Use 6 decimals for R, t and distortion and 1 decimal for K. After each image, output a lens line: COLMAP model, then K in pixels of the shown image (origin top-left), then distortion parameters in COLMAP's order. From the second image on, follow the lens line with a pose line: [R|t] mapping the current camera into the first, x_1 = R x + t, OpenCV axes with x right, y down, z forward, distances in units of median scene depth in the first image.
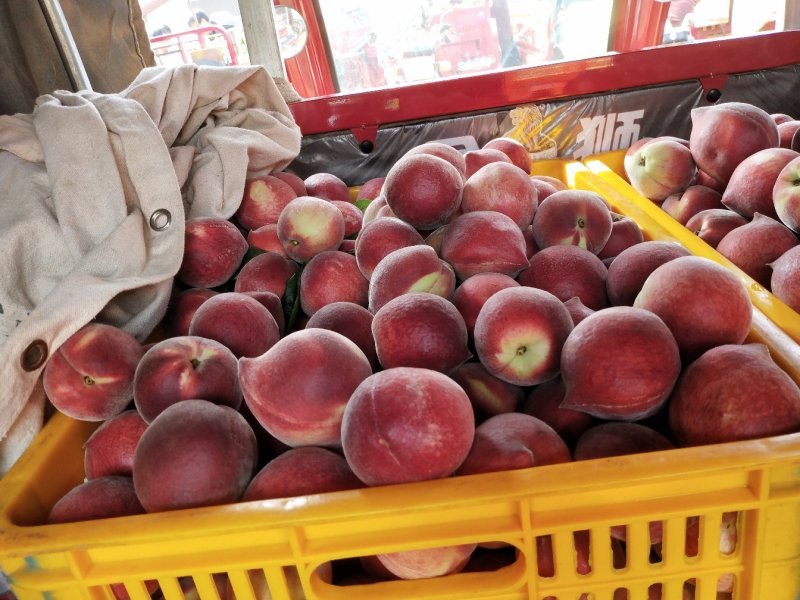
lens RADIAL K [[614.8, 0, 400.0], [0, 614.8, 300.0], [0, 0, 1]] dist [0.034356, -0.081667]
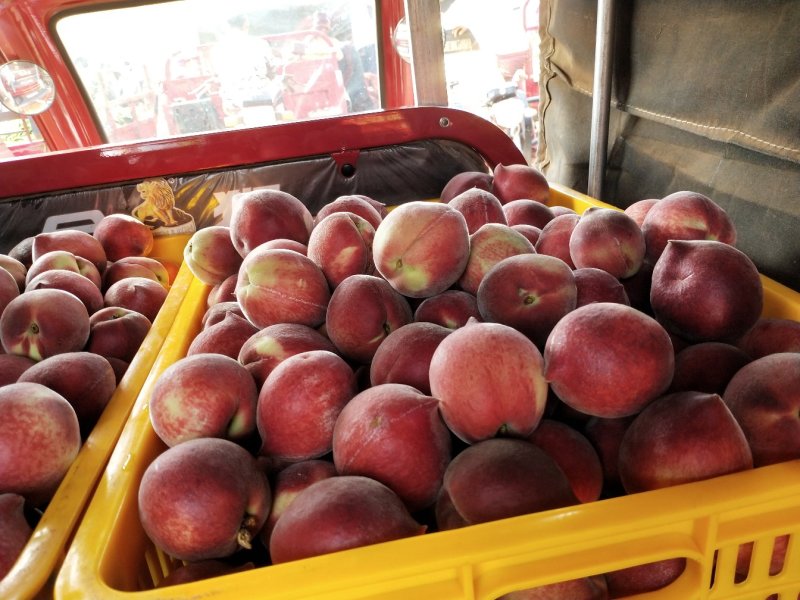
lens RADIAL K [[614.8, 0, 400.0], [0, 614.8, 300.0], [0, 0, 1]] dist [0.034356, -0.081667]
pose [[0.985627, -0.031648, 0.165943, 0.197346], [0.042357, 0.997214, -0.061395, -0.025408], [-0.163538, 0.067541, 0.984222, 0.003107]]
